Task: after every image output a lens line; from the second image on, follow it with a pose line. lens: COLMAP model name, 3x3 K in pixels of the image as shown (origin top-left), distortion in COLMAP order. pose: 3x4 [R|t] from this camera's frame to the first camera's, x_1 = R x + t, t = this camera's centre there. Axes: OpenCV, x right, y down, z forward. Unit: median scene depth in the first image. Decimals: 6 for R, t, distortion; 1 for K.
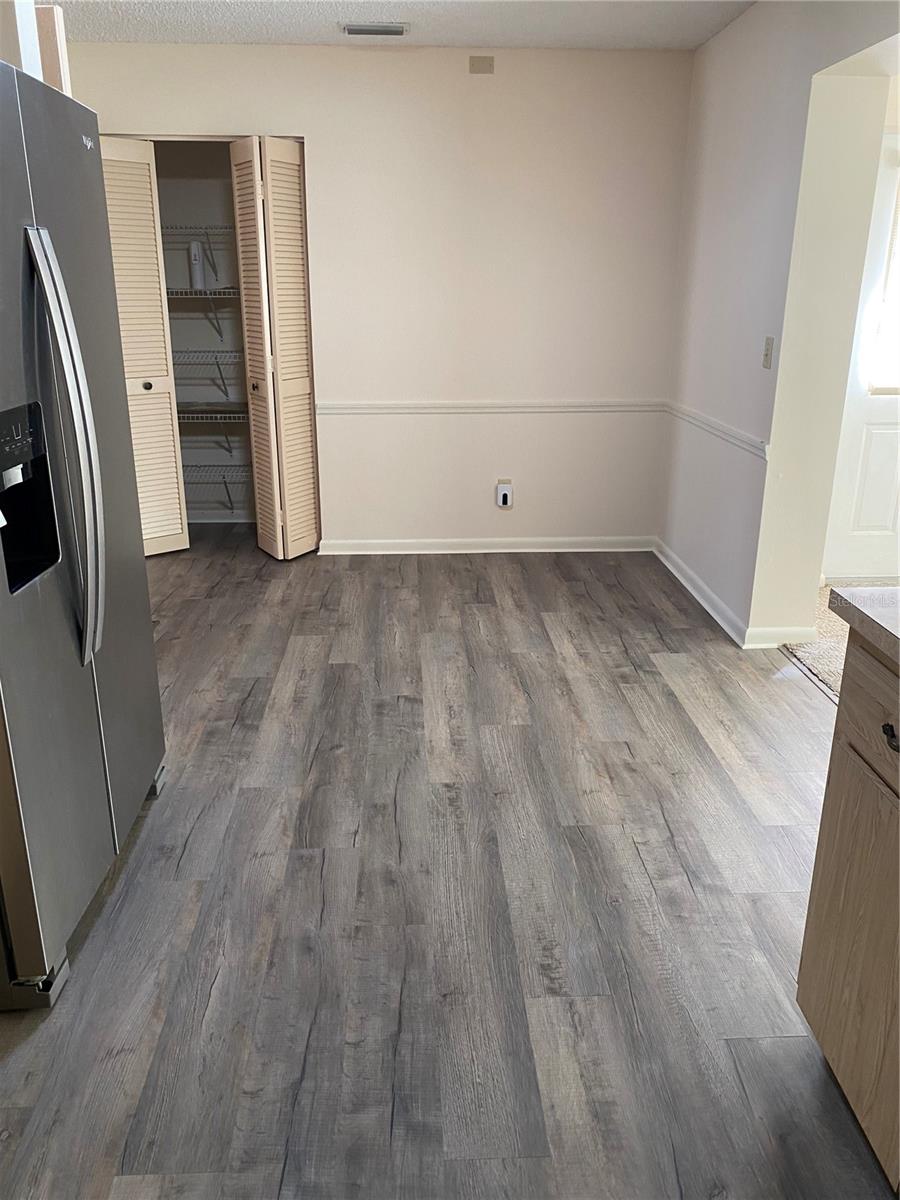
lens RADIAL K [[912.4, 0, 448.3], [0, 912.4, 600.3], [0, 0, 1]] dist [0.004895, -0.006123]
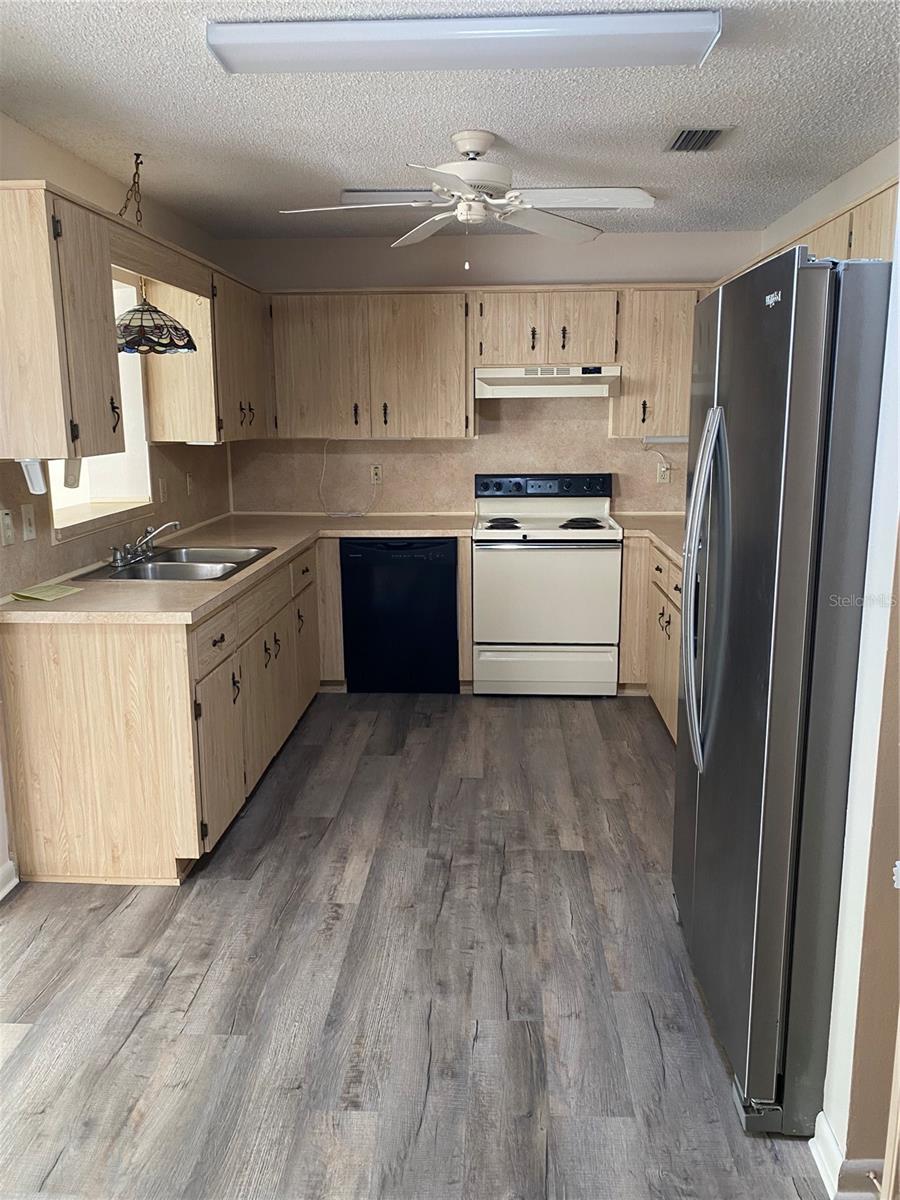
lens RADIAL K [[912.4, 0, 450.8], [0, 912.4, 597.1], [0, 0, 1]] dist [0.004895, -0.006123]
pose [[-0.994981, -0.017991, 0.098435, -0.170399], [0.034939, 0.859330, 0.510226, -0.629213], [-0.093768, 0.511105, -0.854388, 1.674453]]
